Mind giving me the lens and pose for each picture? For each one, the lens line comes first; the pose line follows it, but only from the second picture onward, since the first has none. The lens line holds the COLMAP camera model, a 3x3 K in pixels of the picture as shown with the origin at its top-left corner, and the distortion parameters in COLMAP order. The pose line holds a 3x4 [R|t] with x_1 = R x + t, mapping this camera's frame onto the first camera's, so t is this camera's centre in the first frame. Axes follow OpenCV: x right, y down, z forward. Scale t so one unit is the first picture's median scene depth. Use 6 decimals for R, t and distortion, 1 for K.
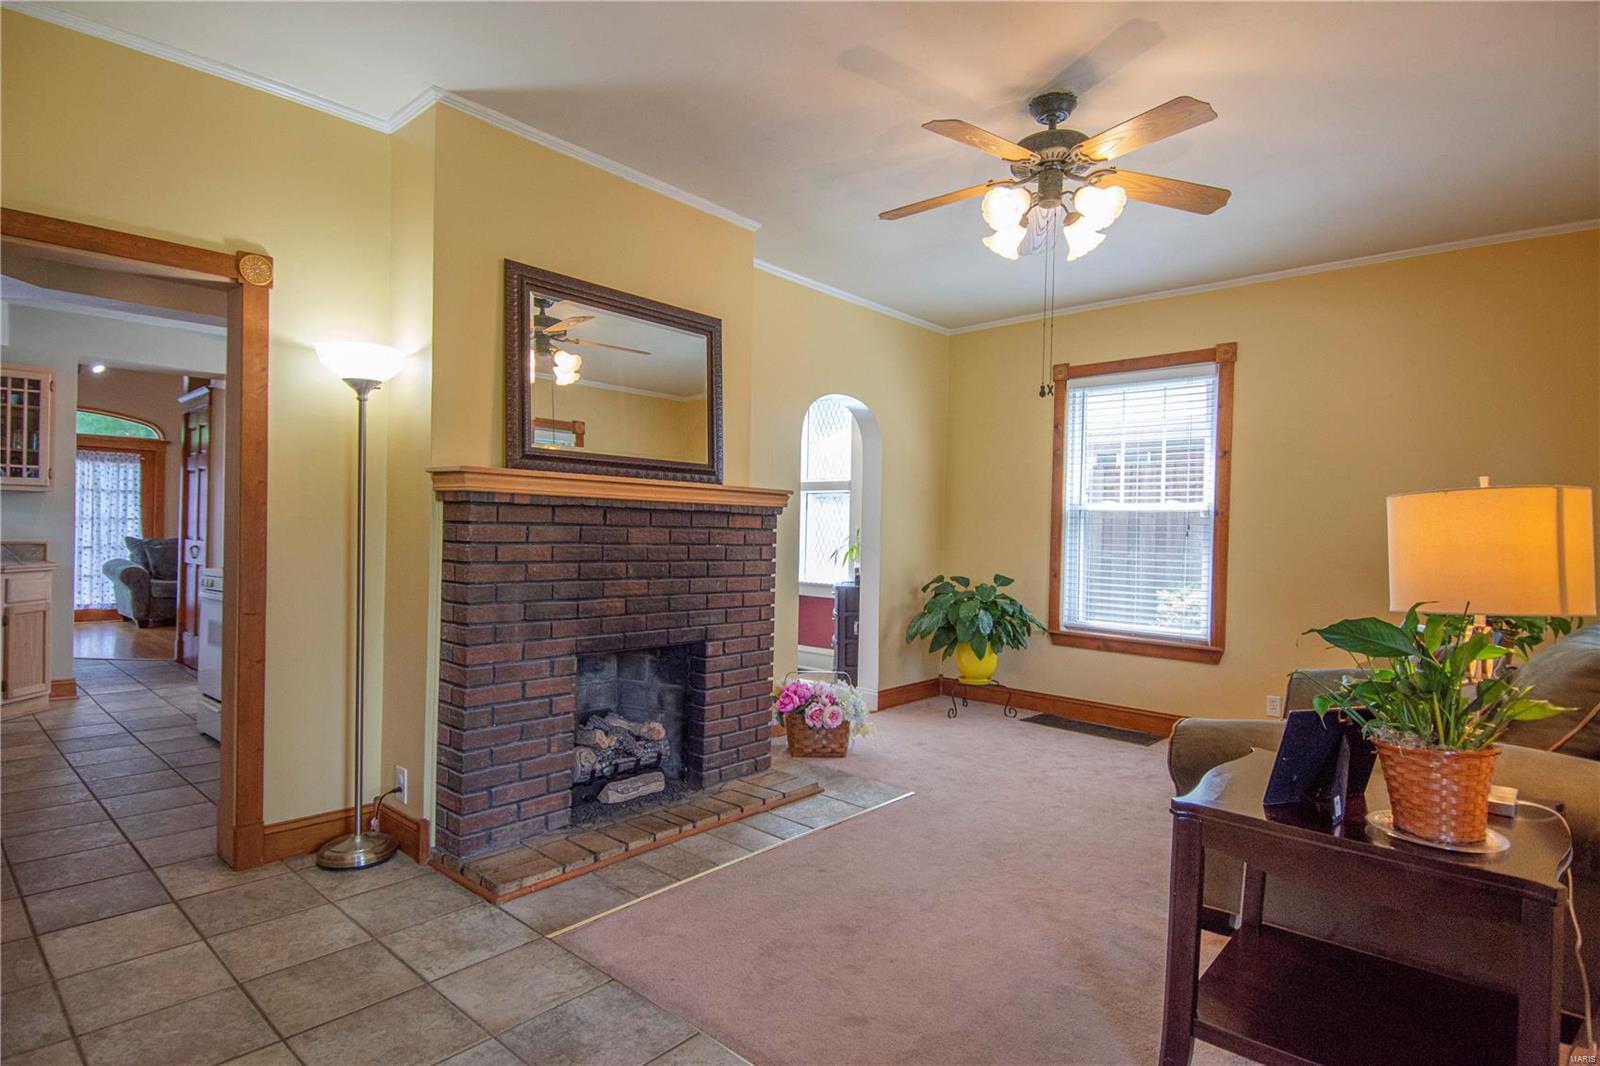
lens RADIAL K [[829.0, 0, 796.4], [0, 829.0, 521.4], [0, 0, 1]] dist [0.053710, -0.056429]
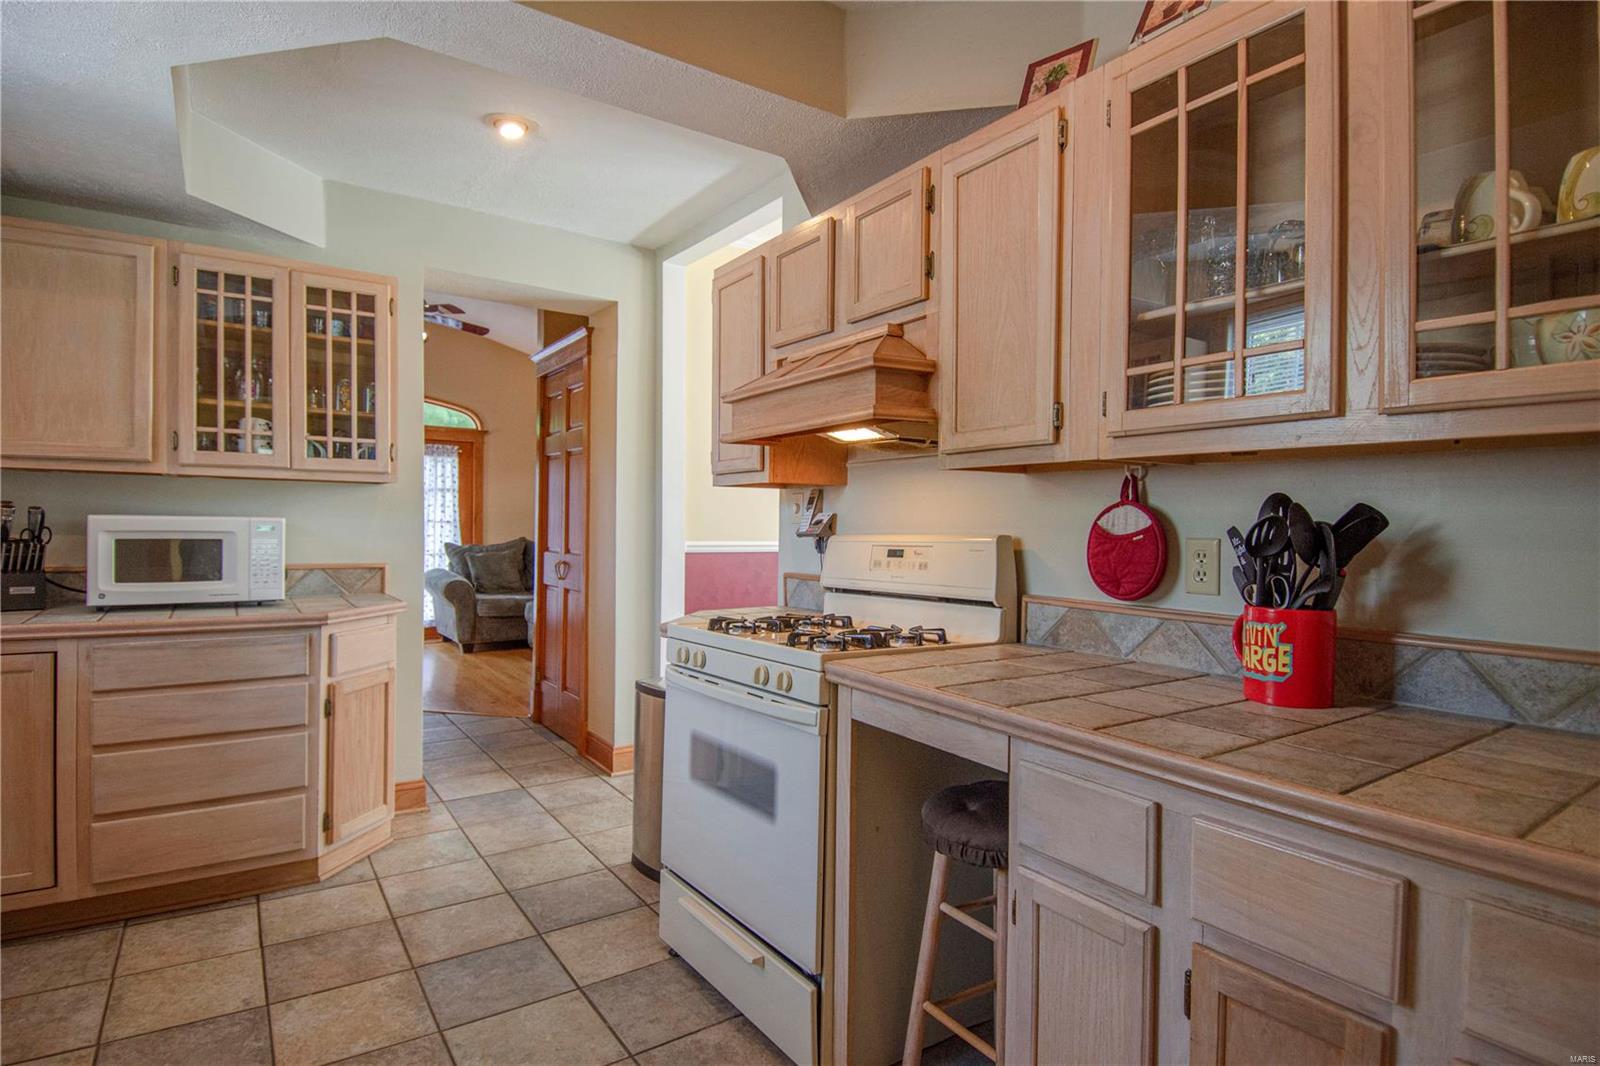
lens RADIAL K [[836.8, 0, 801.0], [0, 836.8, 520.4], [0, 0, 1]] dist [0.051961, -0.061066]
pose [[0.971622, -0.008337, -0.236390, -0.260382], [0.009458, 0.999949, 0.003612, -0.004493], [0.236348, -0.005745, 0.971651, 0.267789]]
